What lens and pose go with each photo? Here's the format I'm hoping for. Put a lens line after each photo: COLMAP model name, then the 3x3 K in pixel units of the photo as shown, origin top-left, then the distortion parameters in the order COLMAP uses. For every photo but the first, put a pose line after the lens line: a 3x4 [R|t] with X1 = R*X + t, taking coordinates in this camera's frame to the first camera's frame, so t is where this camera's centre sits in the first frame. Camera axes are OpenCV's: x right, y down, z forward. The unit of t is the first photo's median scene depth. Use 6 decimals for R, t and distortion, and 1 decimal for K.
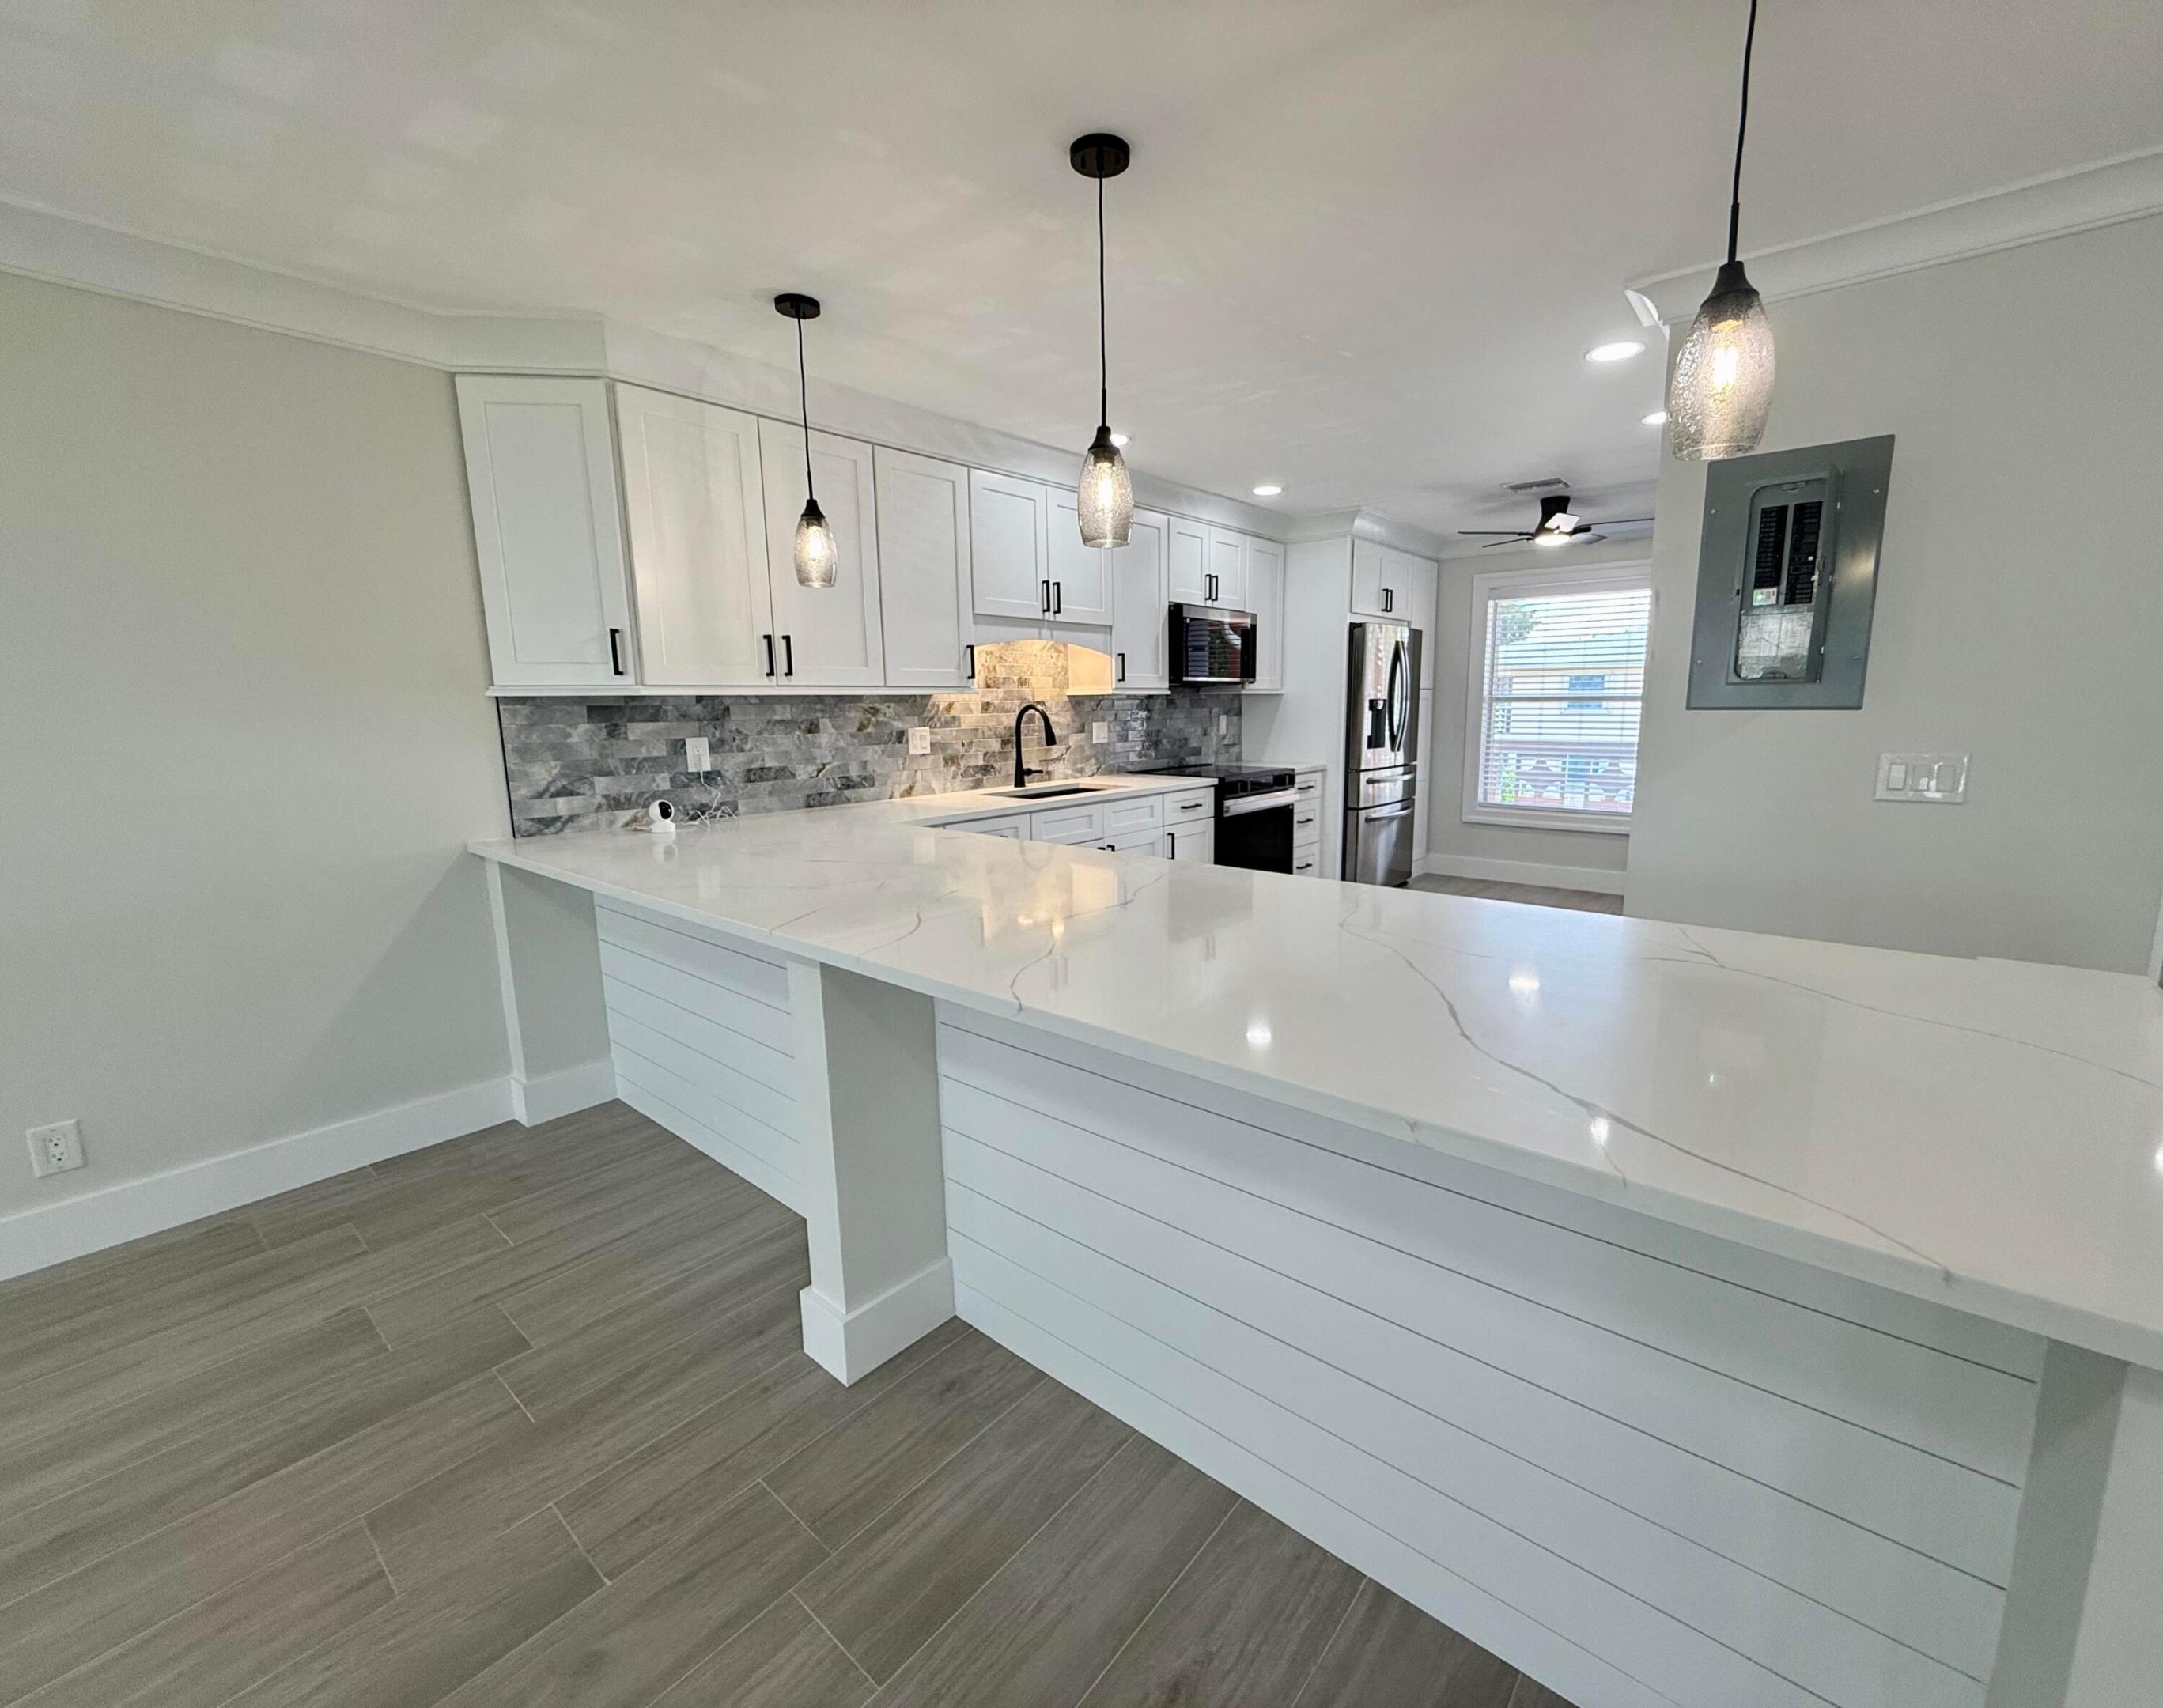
lens RADIAL K [[920.5, 0, 1081.5], [0, 920.5, 854.0], [0, 0, 1]] dist [0.001287, 0.000028]
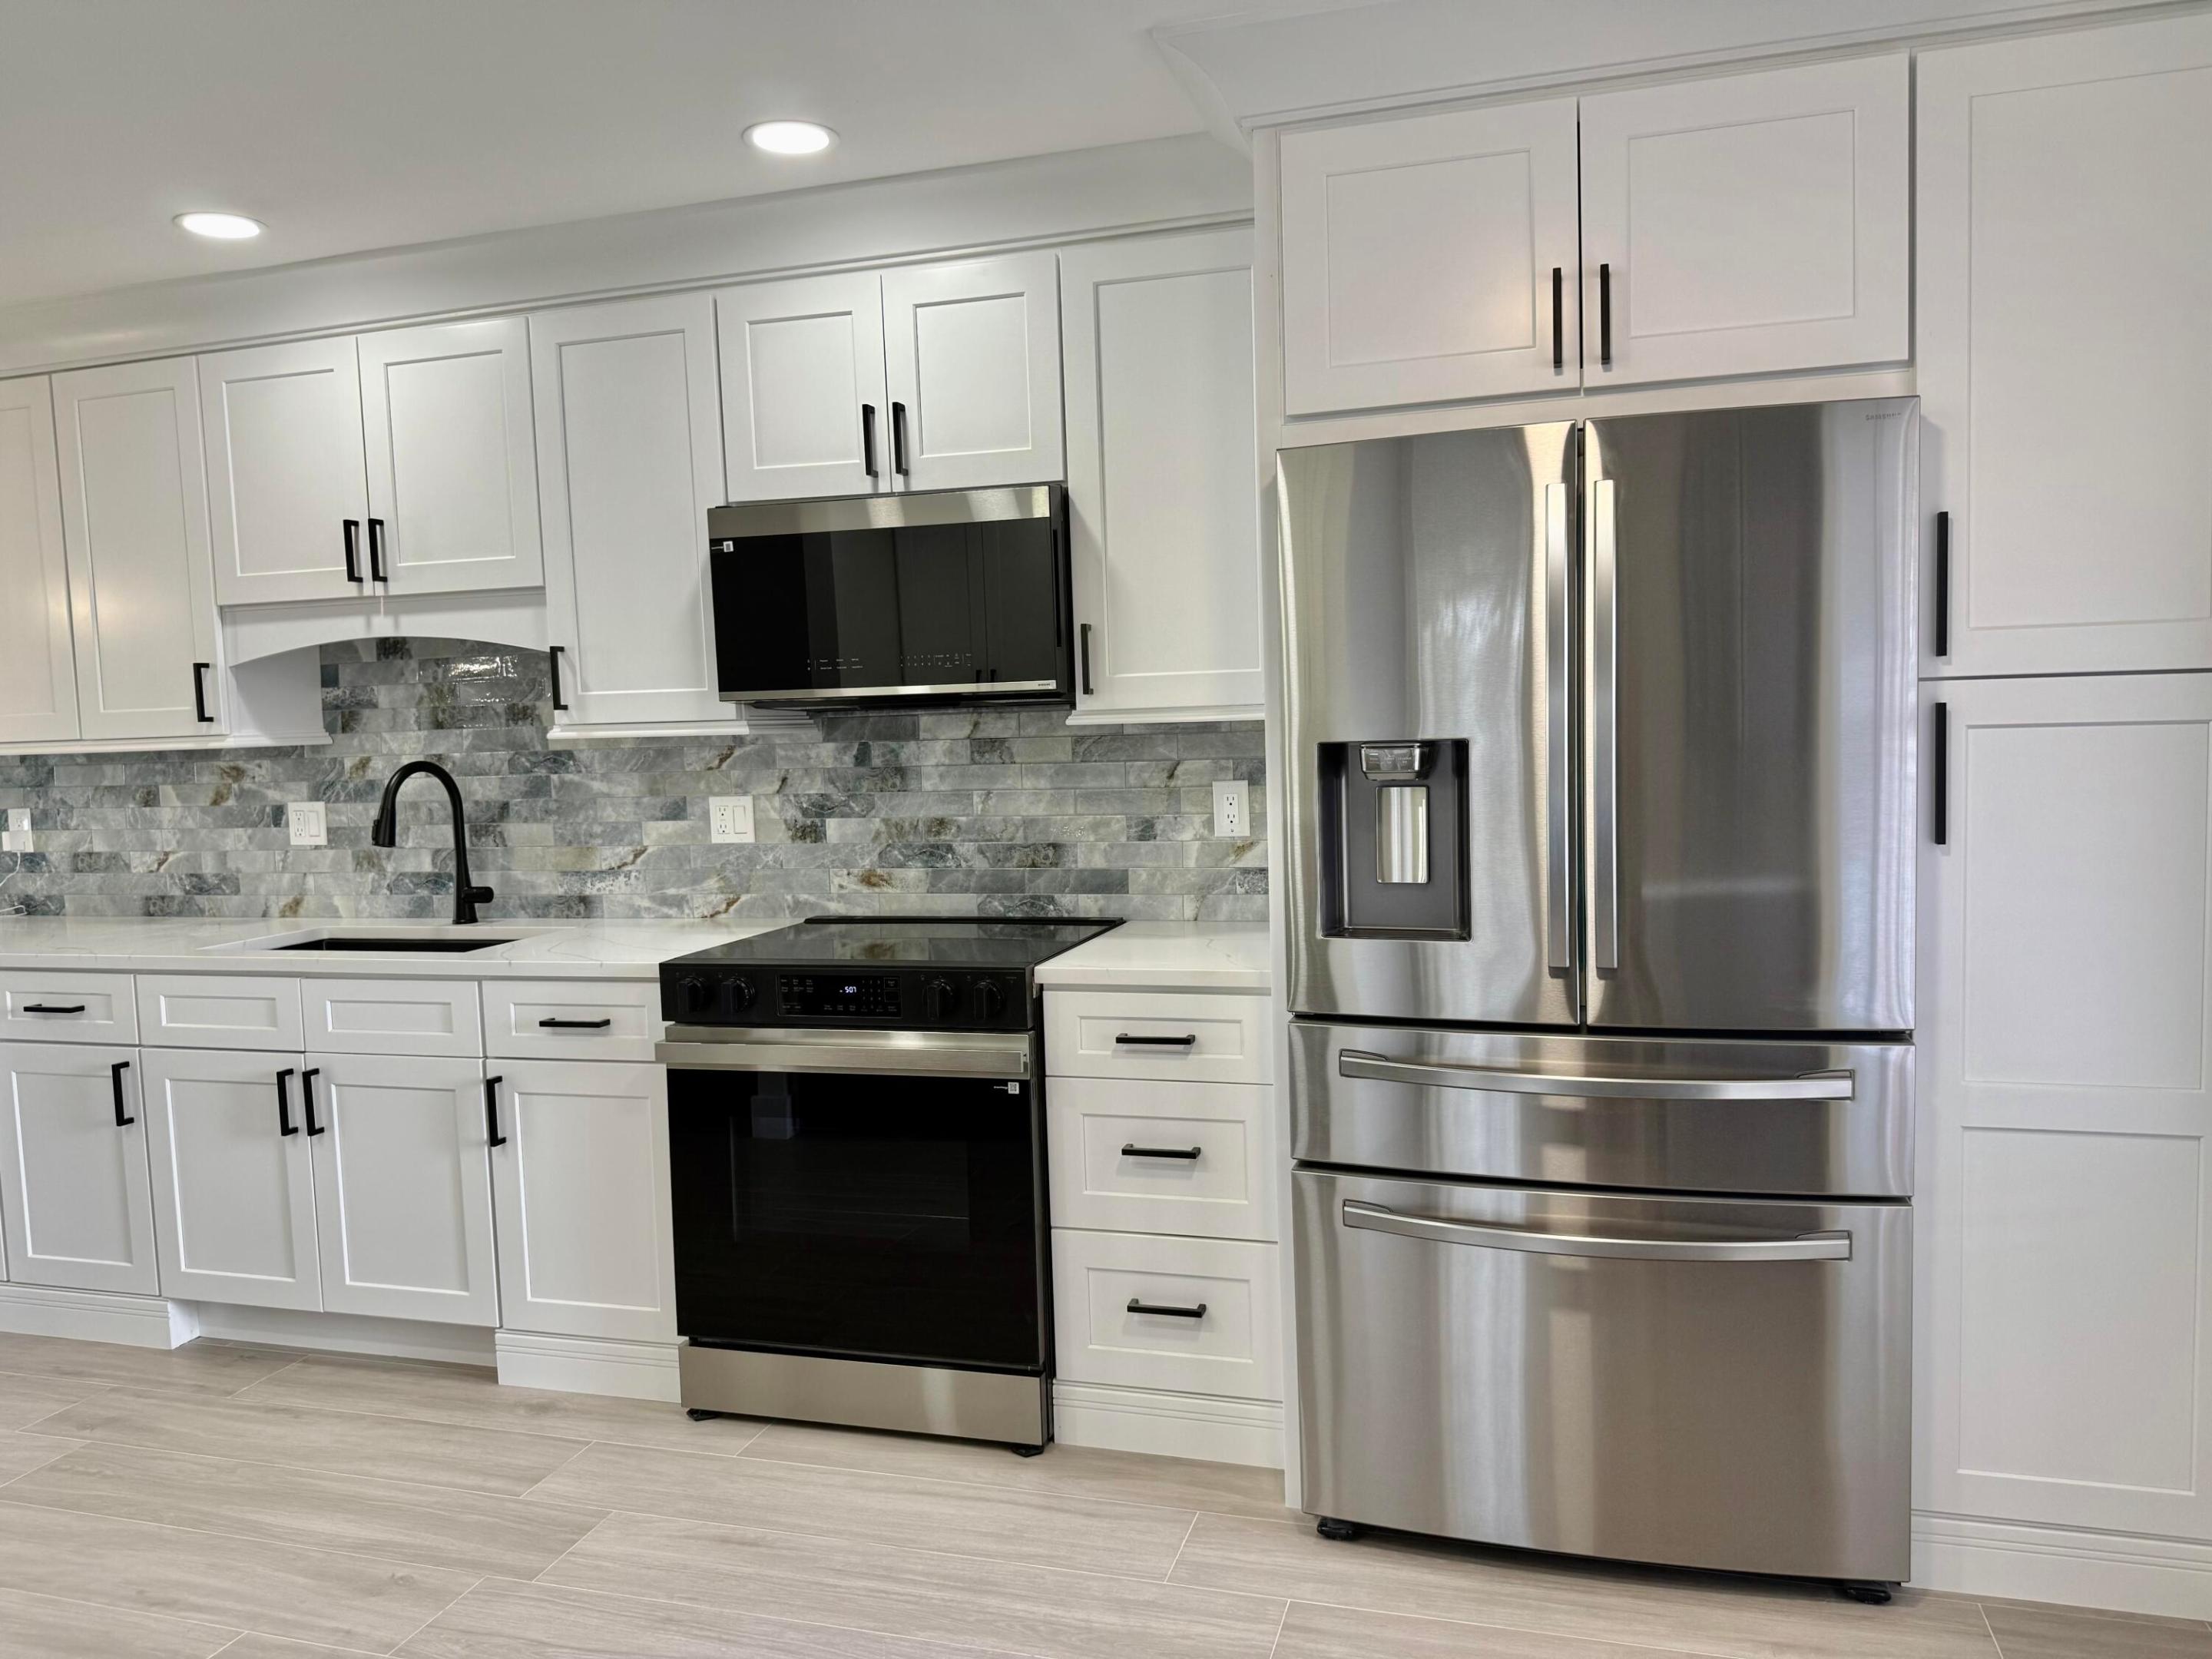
lens RADIAL K [[1568.6, 0, 1106.0], [0, 1568.6, 829.5], [0, 0, 1]] dist [0.181959, -0.281324]
pose [[0.388137, 0.056353, -0.919877, 1.001032], [-0.125507, 0.992062, 0.007819, -0.199500], [0.913016, 0.112416, 0.392128, 1.112881]]
